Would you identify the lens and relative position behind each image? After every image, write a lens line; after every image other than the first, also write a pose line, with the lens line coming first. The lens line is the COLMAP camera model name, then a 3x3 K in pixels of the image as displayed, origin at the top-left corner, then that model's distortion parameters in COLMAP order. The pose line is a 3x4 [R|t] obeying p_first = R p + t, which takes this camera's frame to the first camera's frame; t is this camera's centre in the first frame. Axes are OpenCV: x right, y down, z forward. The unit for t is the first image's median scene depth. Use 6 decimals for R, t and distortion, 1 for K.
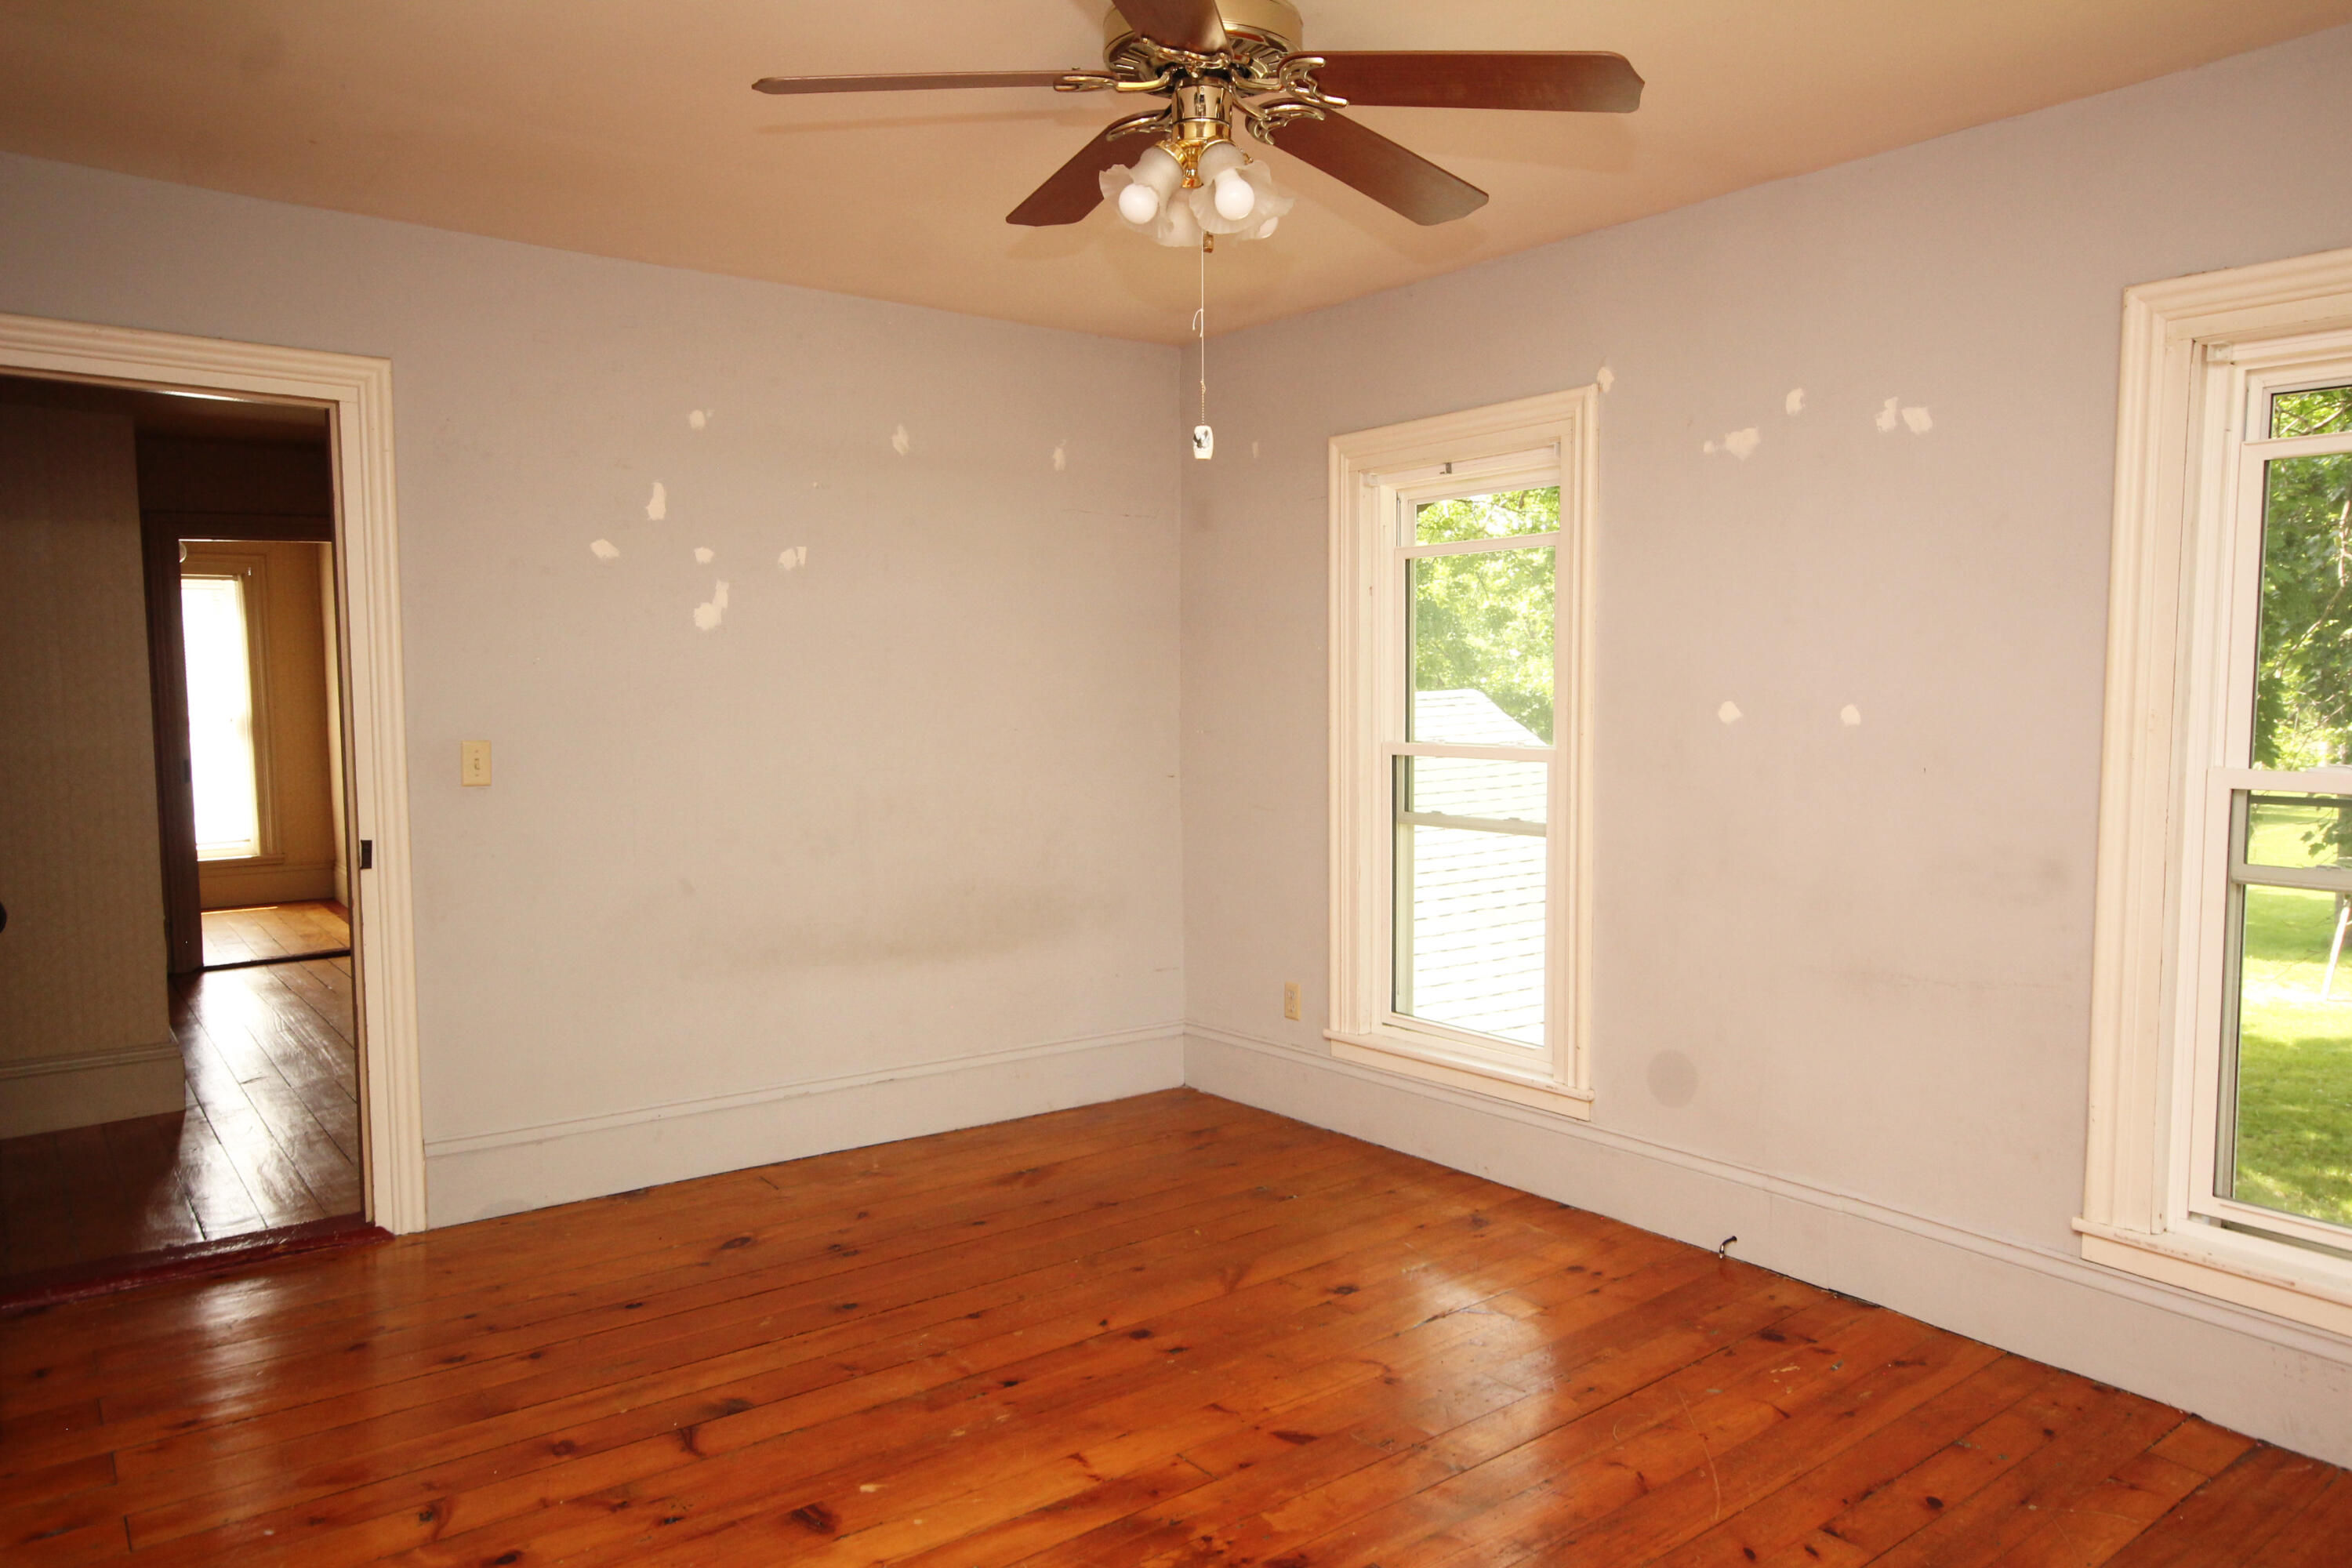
lens RADIAL K [[1557.3, 0, 1173.0], [0, 1557.3, 777.3], [0, 0, 1]] dist [-0.000055, -0.000086]
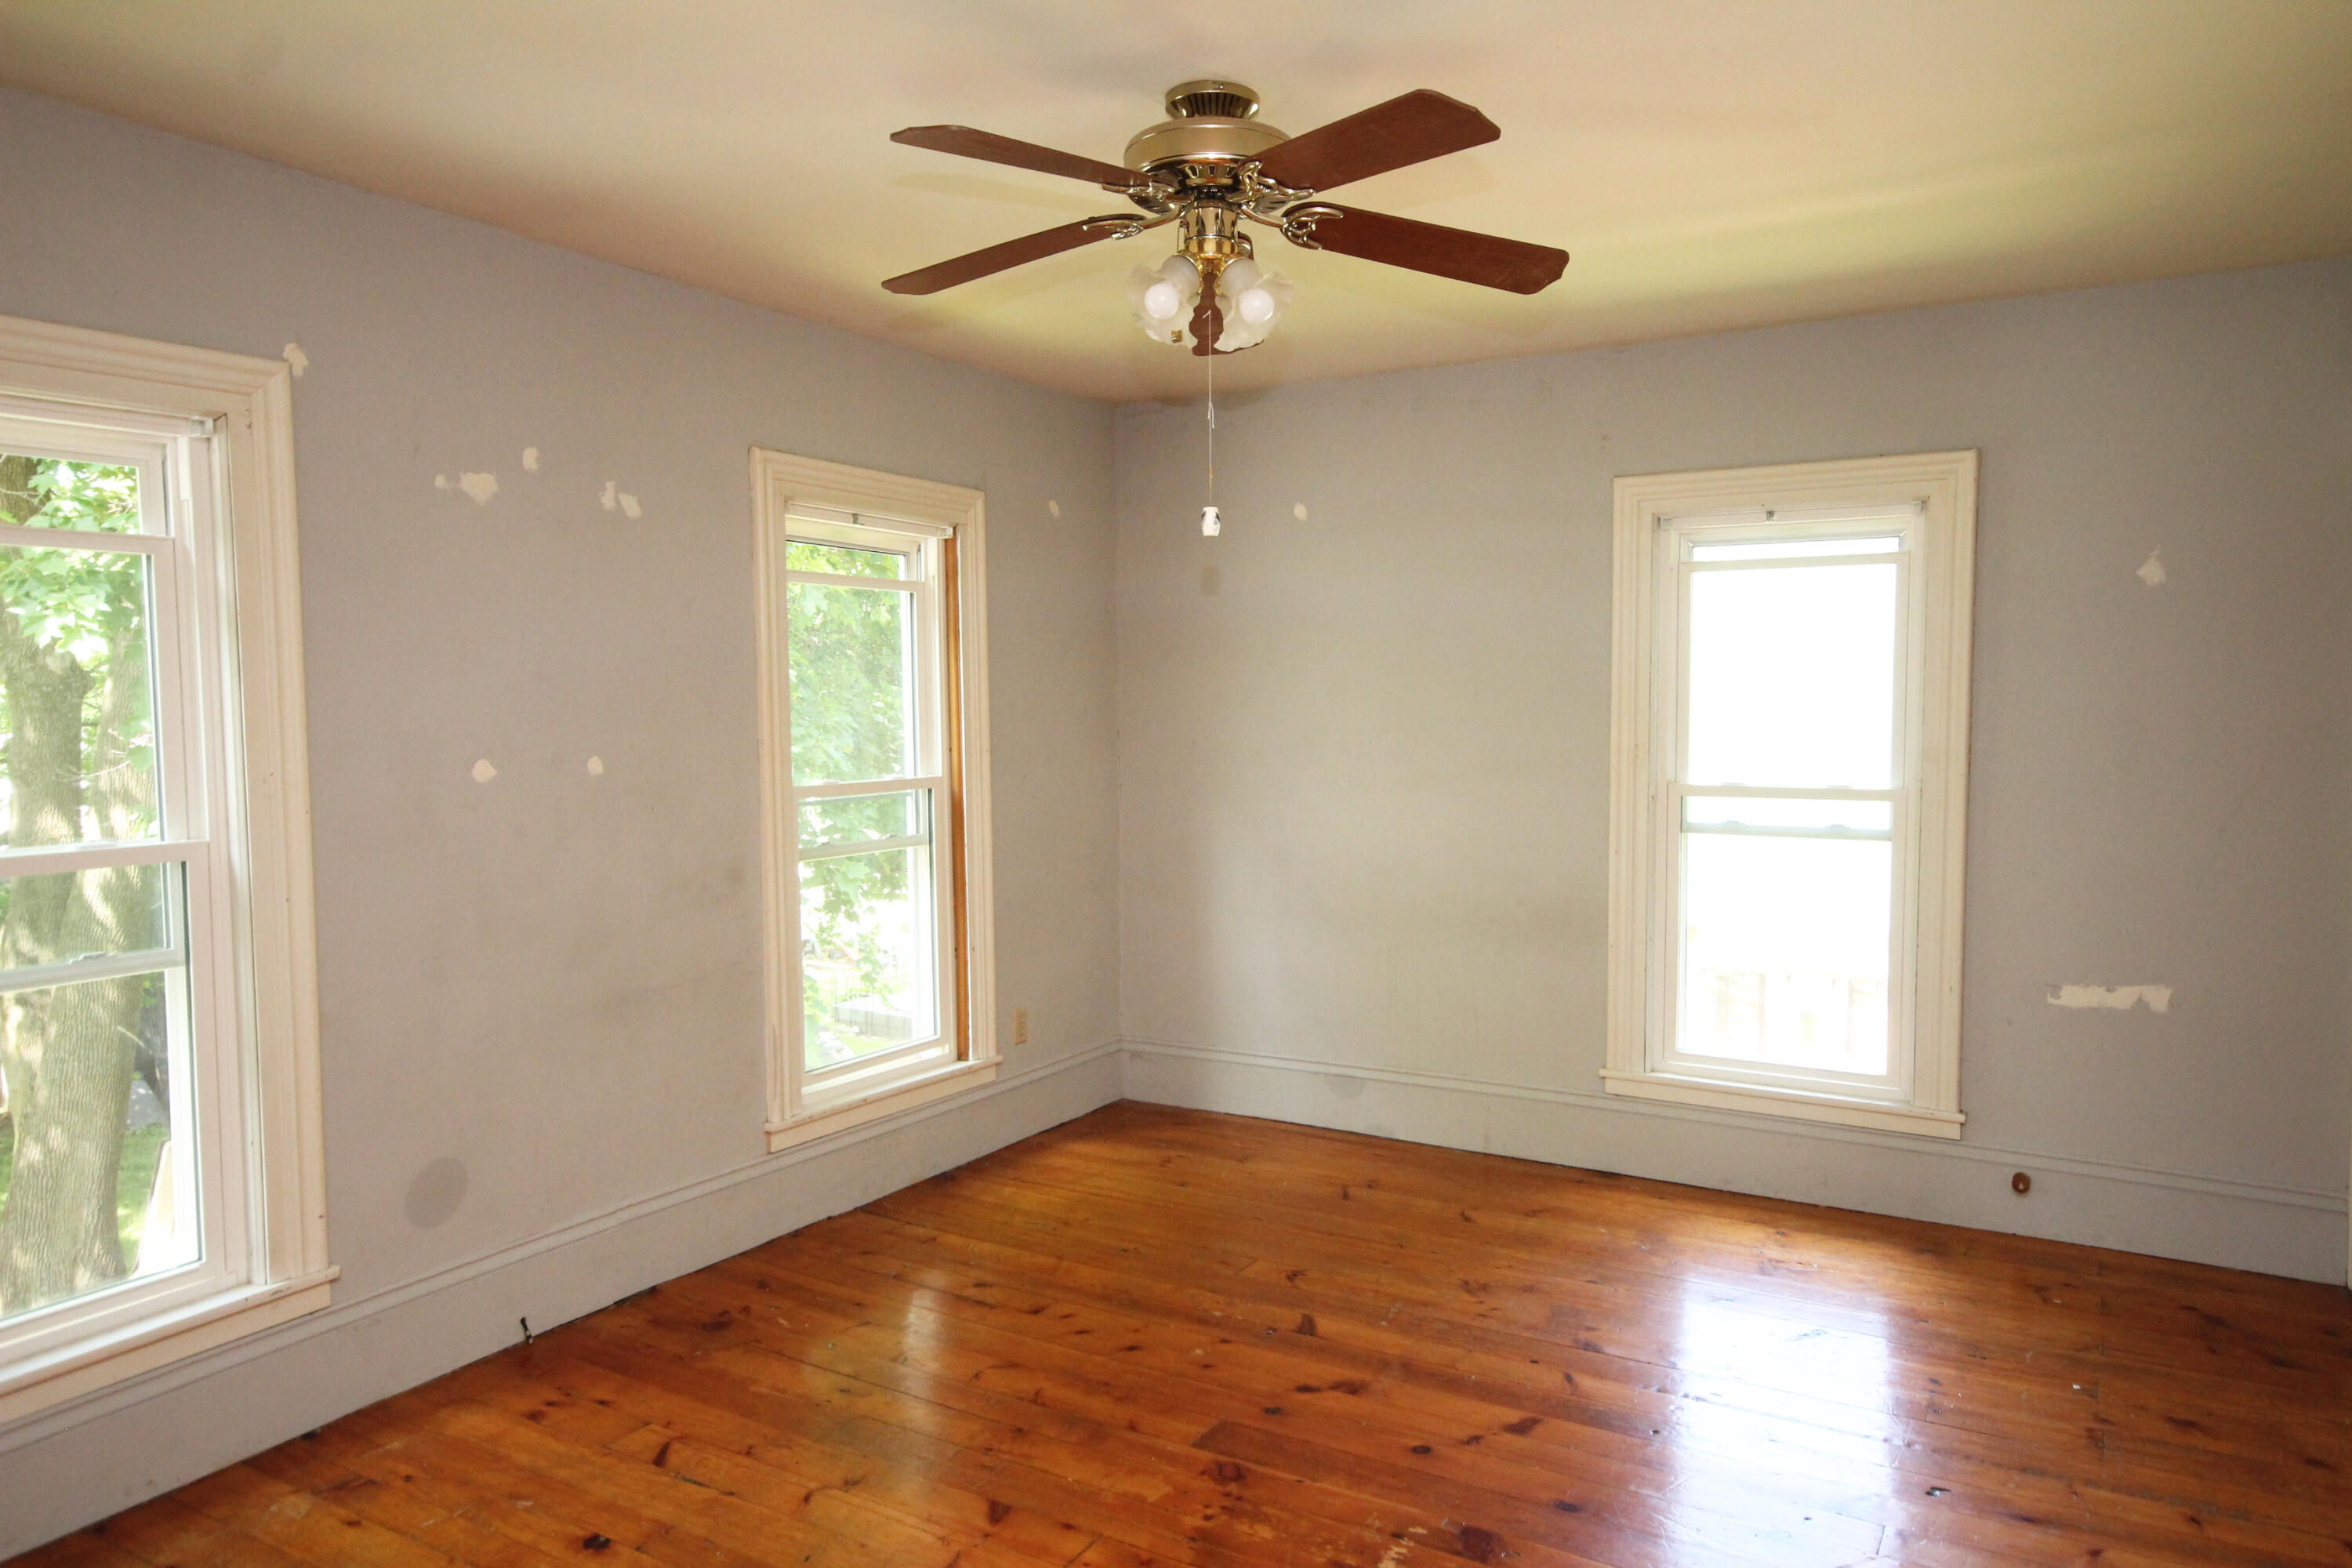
lens RADIAL K [[1557.3, 0, 1173.3], [0, 1557.3, 798.2], [0, 0, 1]] dist [-0.000055, -0.000086]
pose [[-0.373420, -0.044702, 0.926585, -0.673496], [0.079904, 0.993576, 0.080136, -0.067930], [-0.924215, 0.103962, -0.367449, 0.969665]]
